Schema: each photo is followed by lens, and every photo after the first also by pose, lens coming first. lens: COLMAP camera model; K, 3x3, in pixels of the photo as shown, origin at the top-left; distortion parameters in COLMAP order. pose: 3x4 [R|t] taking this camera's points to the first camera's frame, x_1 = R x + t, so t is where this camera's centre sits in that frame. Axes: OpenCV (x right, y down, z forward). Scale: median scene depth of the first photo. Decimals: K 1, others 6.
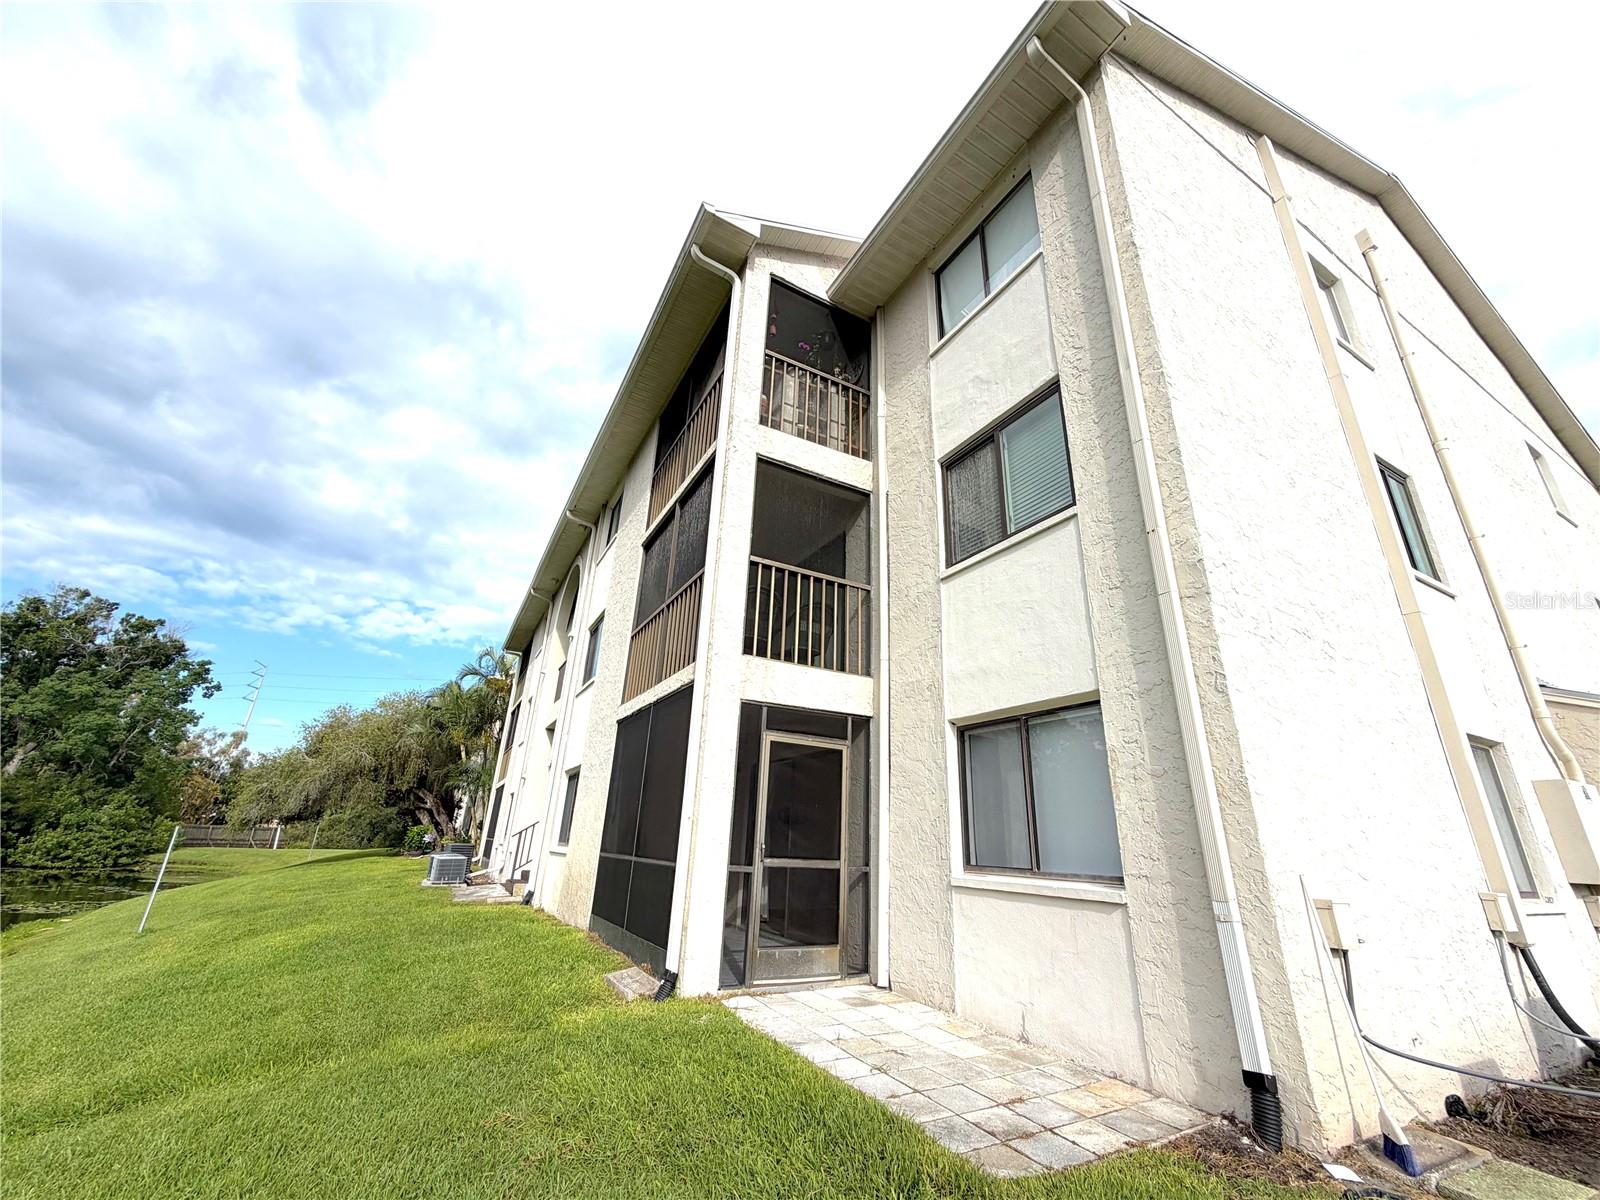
lens RADIAL K [[635.7, 0, 796.6], [0, 635.7, 600.9], [0, 0, 1]] dist [-0.001525, 0.000426]
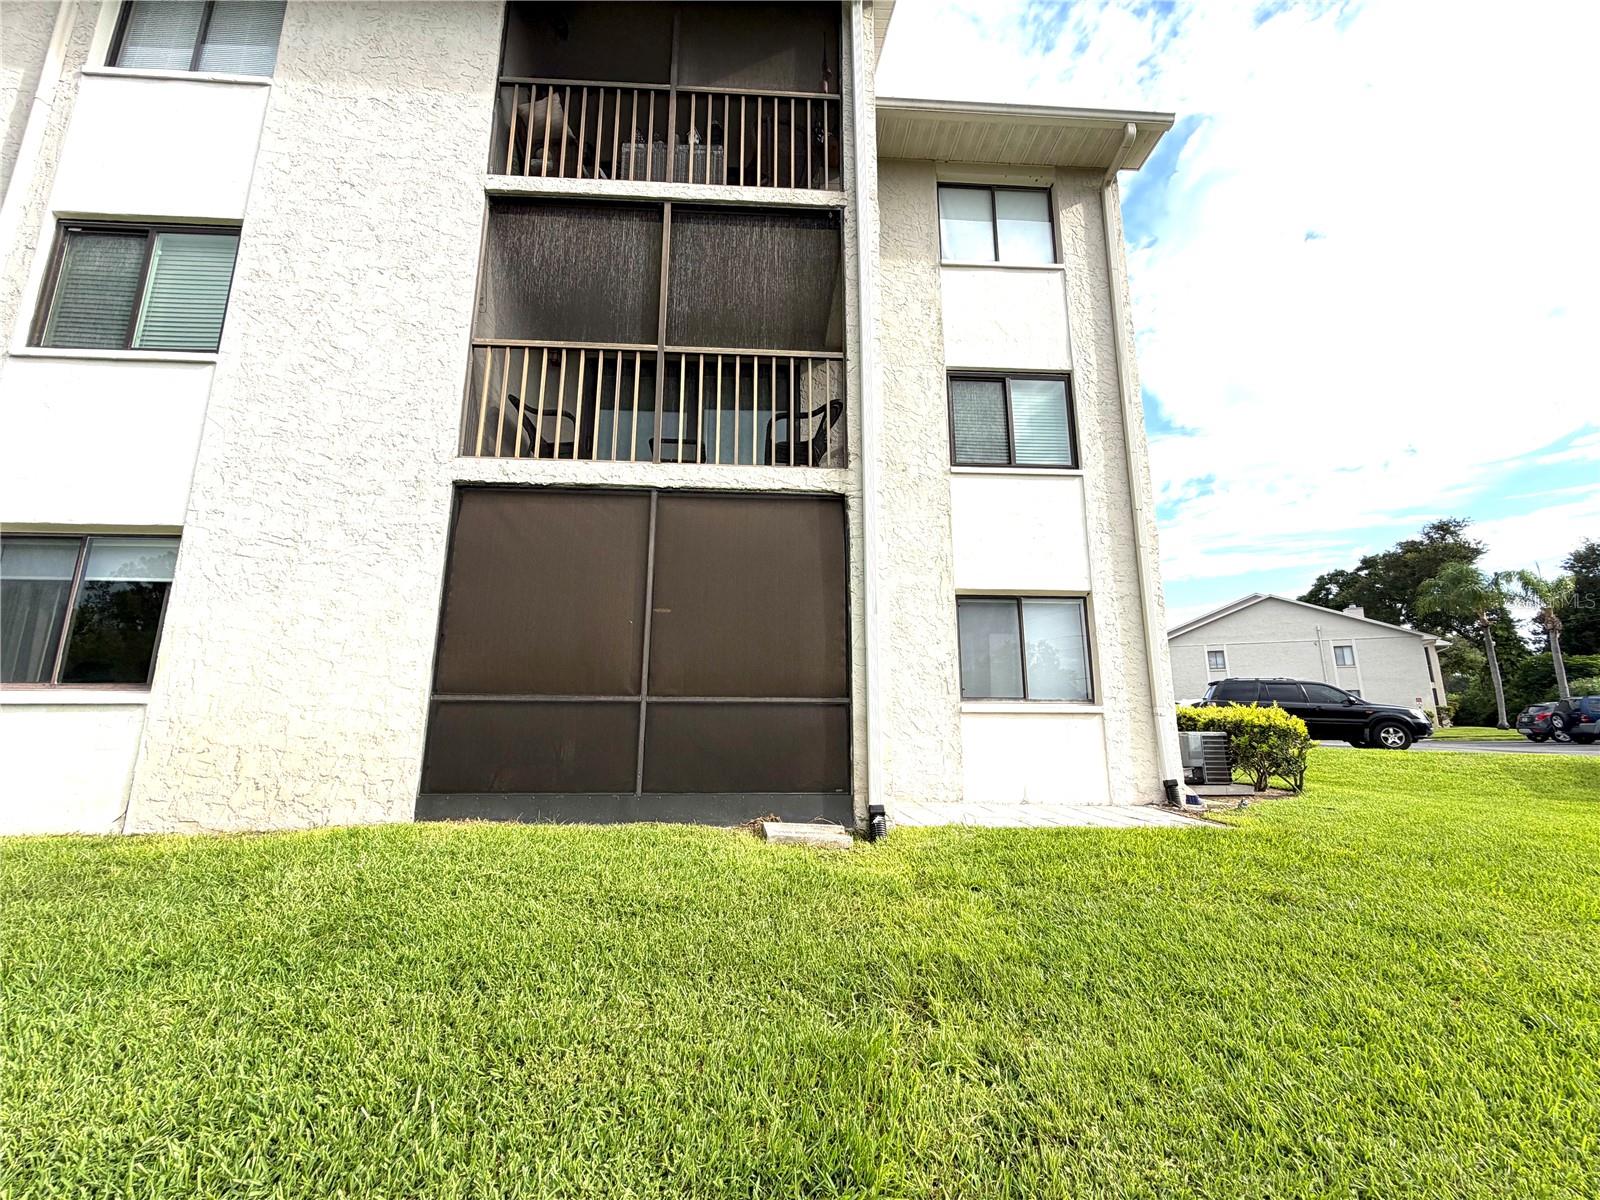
lens RADIAL K [[636.3, 0, 795.7], [0, 636.3, 601.2], [0, 0, 1]] dist [-0.001425, 0.000366]
pose [[0.436792, 0.136600, 0.889131, -1.023876], [-0.309015, 0.951040, 0.005695, 0.307845], [-0.844821, -0.277242, 0.457618, 0.704703]]
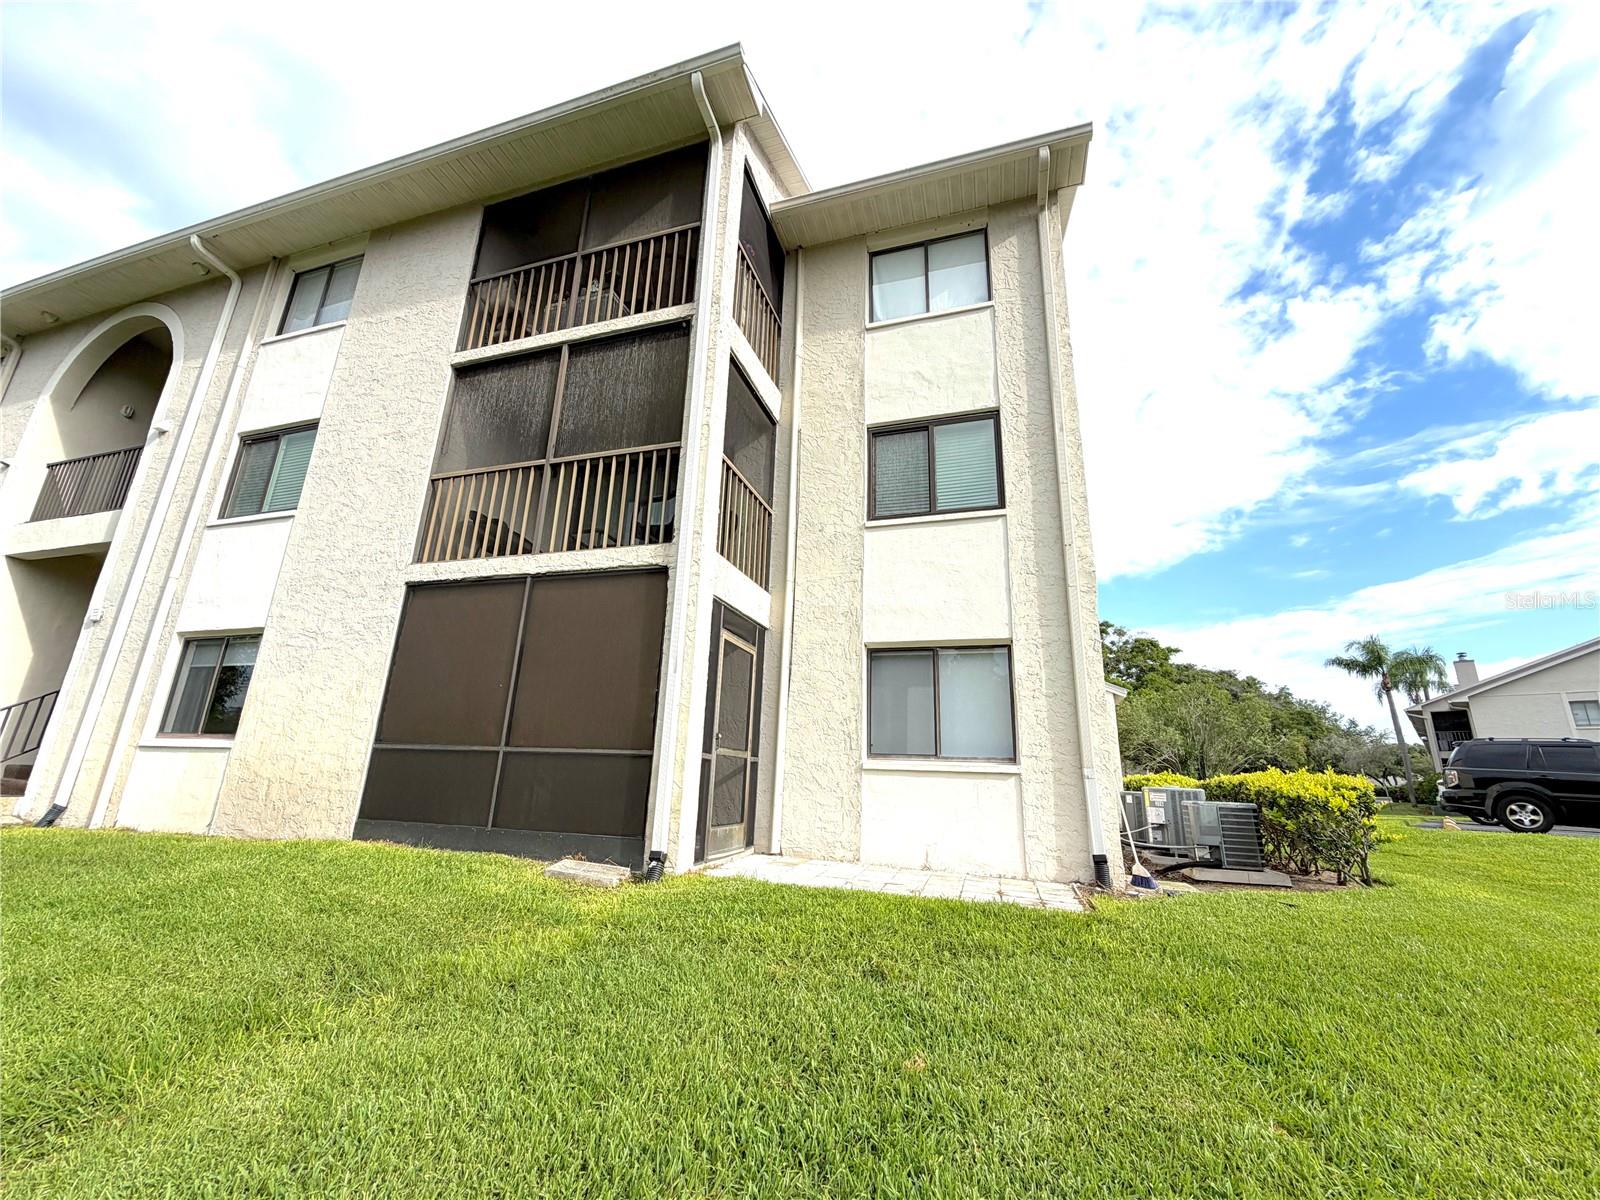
lens RADIAL K [[636.3, 0, 795.7], [0, 636.3, 601.2], [0, 0, 1]] dist [-0.001425, 0.000366]
pose [[0.726696, 0.172879, 0.664850, -0.712271], [-0.251178, 0.967669, 0.022923, 0.118168], [-0.639392, -0.183654, 0.746625, 0.180889]]
